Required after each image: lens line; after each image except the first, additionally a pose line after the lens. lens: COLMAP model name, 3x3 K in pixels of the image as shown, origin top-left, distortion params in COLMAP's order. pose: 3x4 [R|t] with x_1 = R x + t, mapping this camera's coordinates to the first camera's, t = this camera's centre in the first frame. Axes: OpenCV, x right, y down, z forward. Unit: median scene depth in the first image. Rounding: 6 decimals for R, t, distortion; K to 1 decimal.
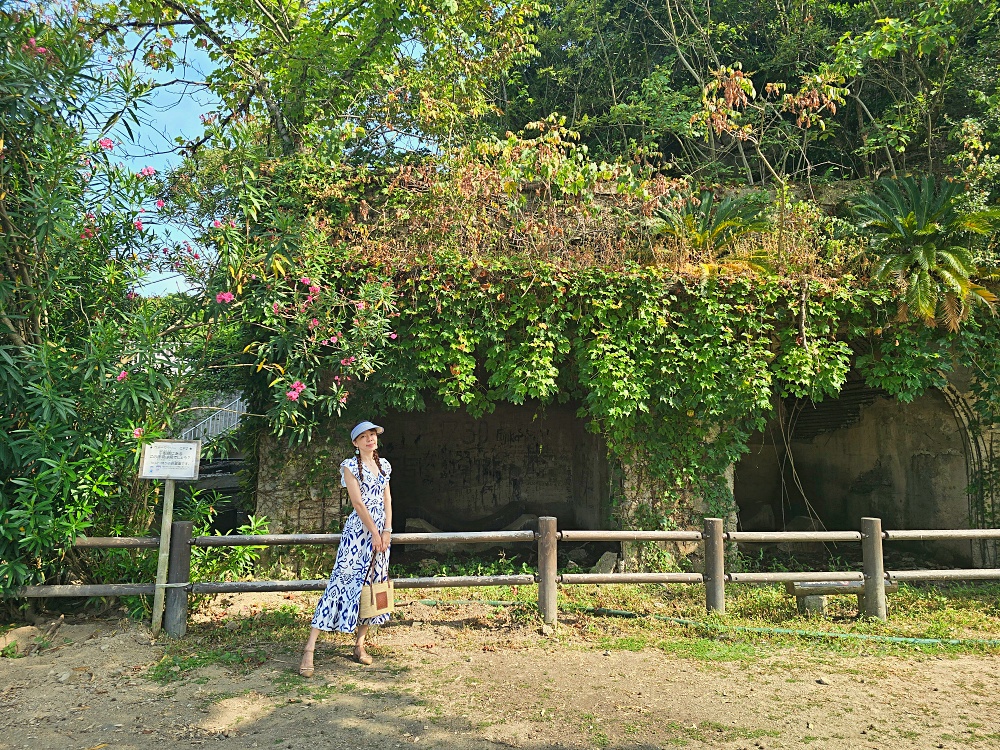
lens RADIAL K [[621.8, 0, 498.8], [0, 621.8, 372.5], [0, 0, 1]] dist [0.023039, -0.012580]
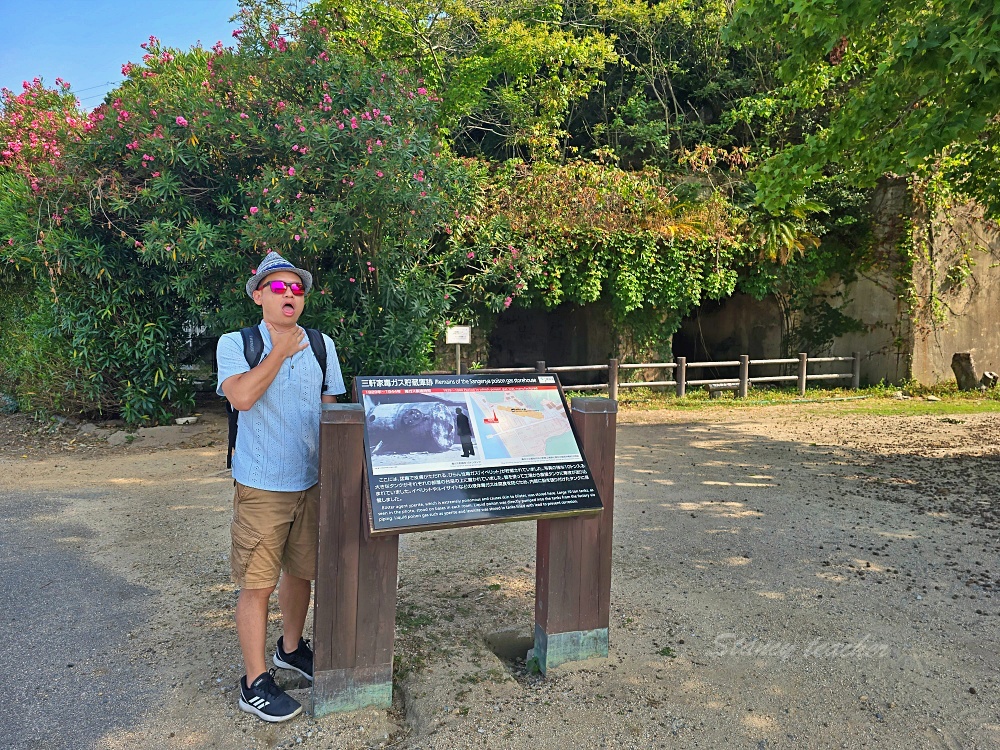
lens RADIAL K [[621.8, 0, 499.7], [0, 621.8, 376.8], [0, 0, 1]] dist [0.023039, -0.012580]
pose [[0.973932, -0.036420, 0.223898, -0.631905], [-0.008124, 0.980794, 0.194876, -0.098978], [-0.226695, -0.191615, 0.954931, -0.785294]]
